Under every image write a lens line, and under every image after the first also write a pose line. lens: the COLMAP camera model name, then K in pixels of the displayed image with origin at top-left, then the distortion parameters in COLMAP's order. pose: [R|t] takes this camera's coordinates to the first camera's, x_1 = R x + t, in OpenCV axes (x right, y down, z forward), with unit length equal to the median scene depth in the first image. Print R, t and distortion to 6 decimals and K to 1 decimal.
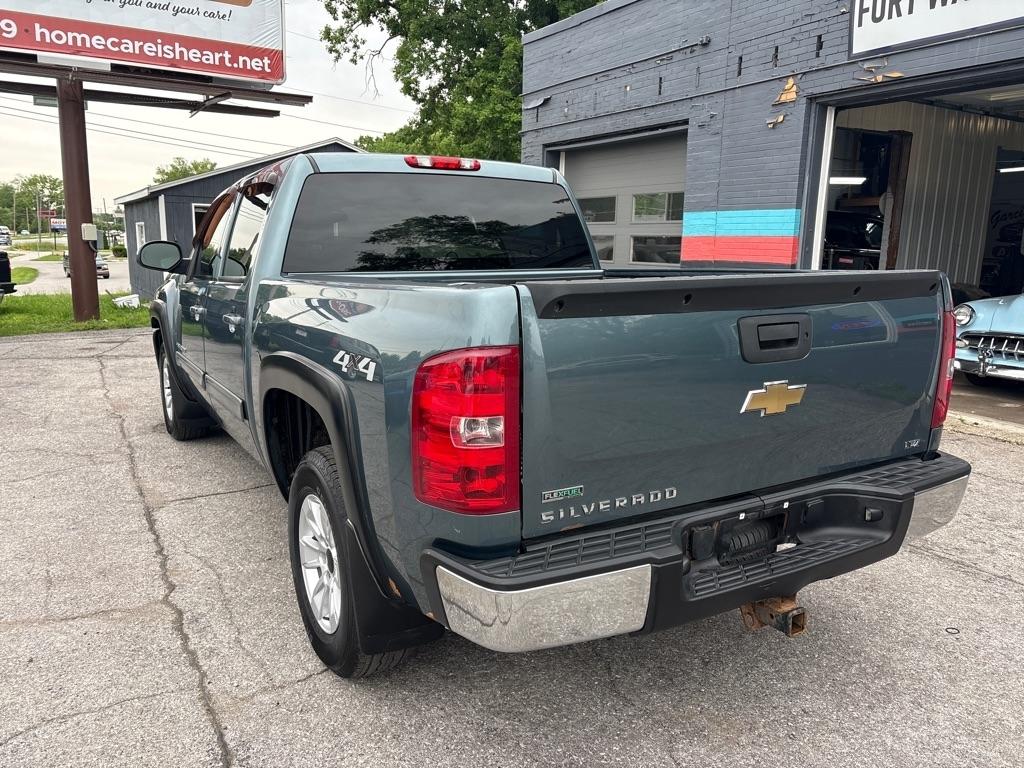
lens RADIAL K [[771.9, 0, 502.2], [0, 771.9, 385.4], [0, 0, 1]] dist [0.052517, -0.051247]
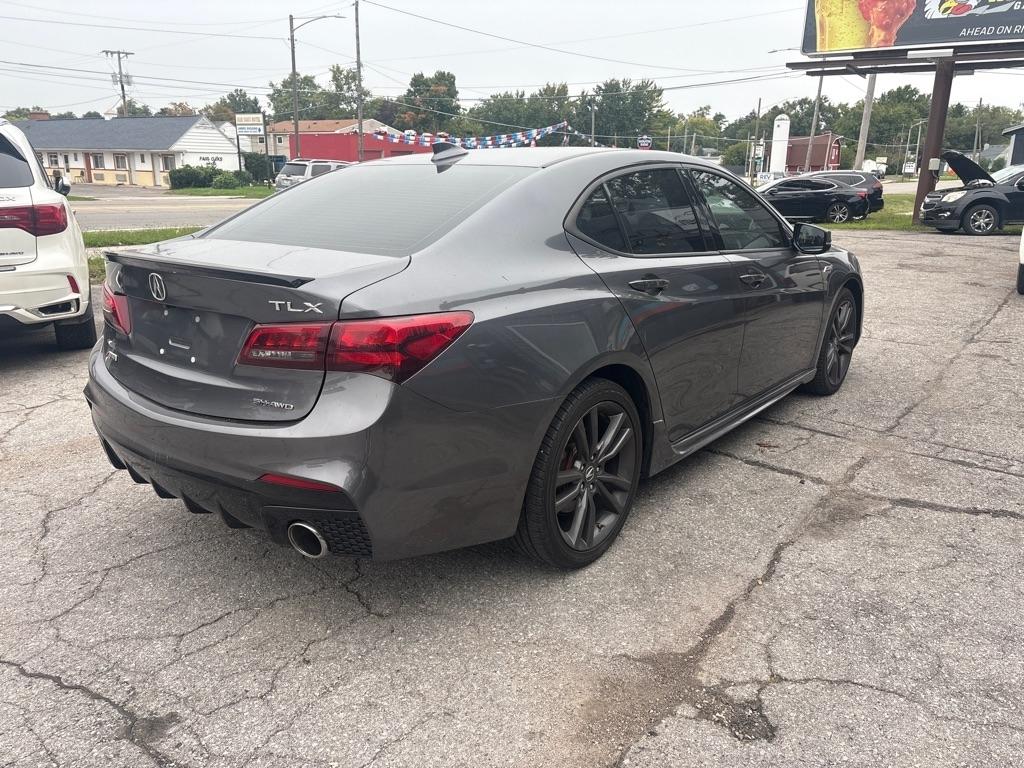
lens RADIAL K [[771.9, 0, 513.1], [0, 771.9, 380.6], [0, 0, 1]] dist [0.052517, -0.051247]
pose [[0.403363, 0.236130, -0.884048, 0.971345], [-0.174647, 0.968237, 0.178931, 0.131641], [0.898219, 0.082223, 0.431790, -0.561591]]
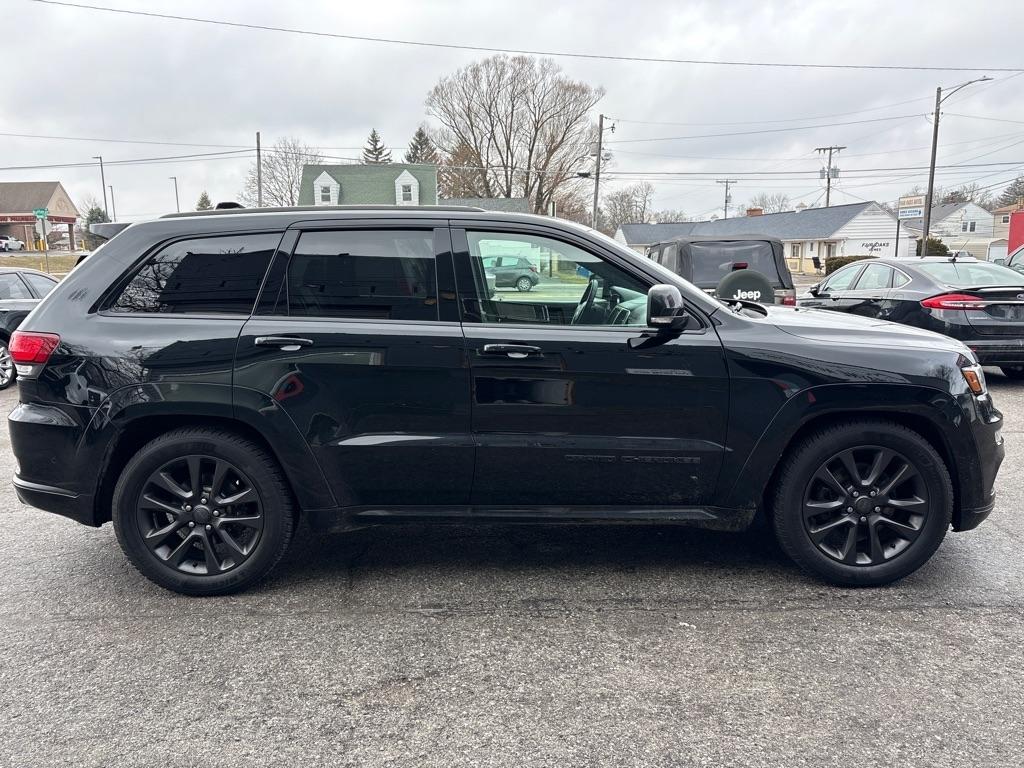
lens RADIAL K [[771.9, 0, 505.1], [0, 771.9, 387.6], [0, 0, 1]] dist [0.052517, -0.051247]
pose [[-0.495453, 0.143765, -0.856655, 0.782274], [-0.153875, 0.956085, 0.249447, -0.073556], [0.854897, 0.255407, -0.451573, 0.445316]]
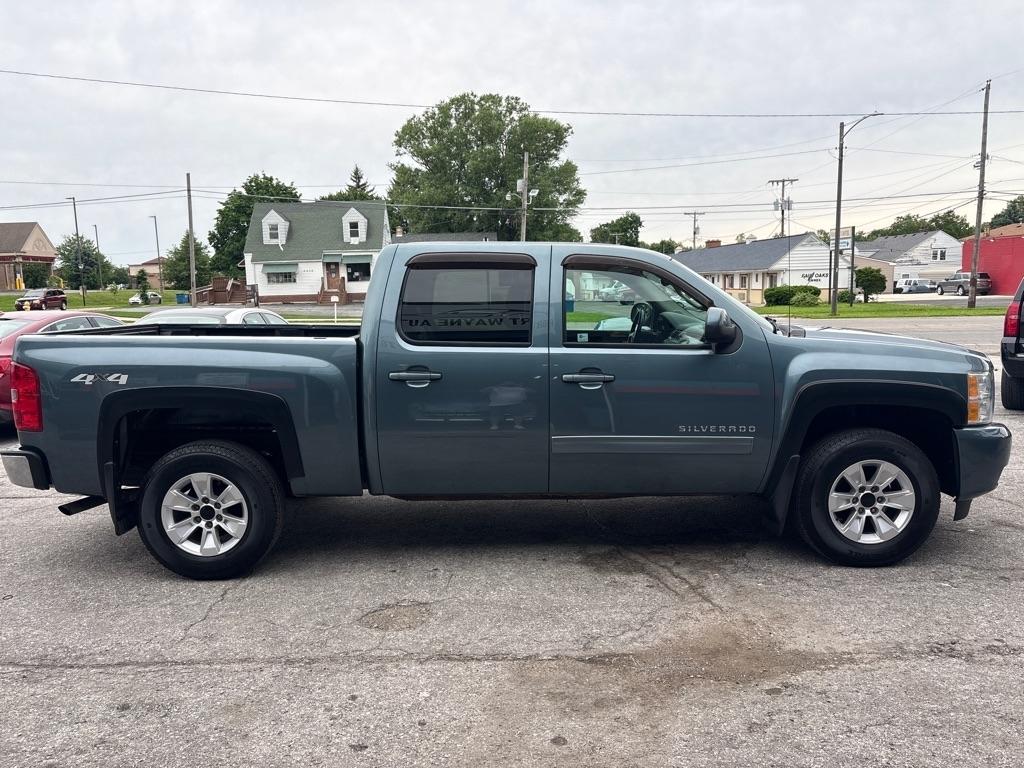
lens RADIAL K [[771.9, 0, 507.0], [0, 771.9, 398.9], [0, 0, 1]] dist [0.052517, -0.051247]
pose [[-0.500140, 0.126745, -0.856619, 0.580954], [-0.141520, 0.963967, 0.225255, -0.172345], [0.854302, 0.233887, -0.464182, 0.920243]]
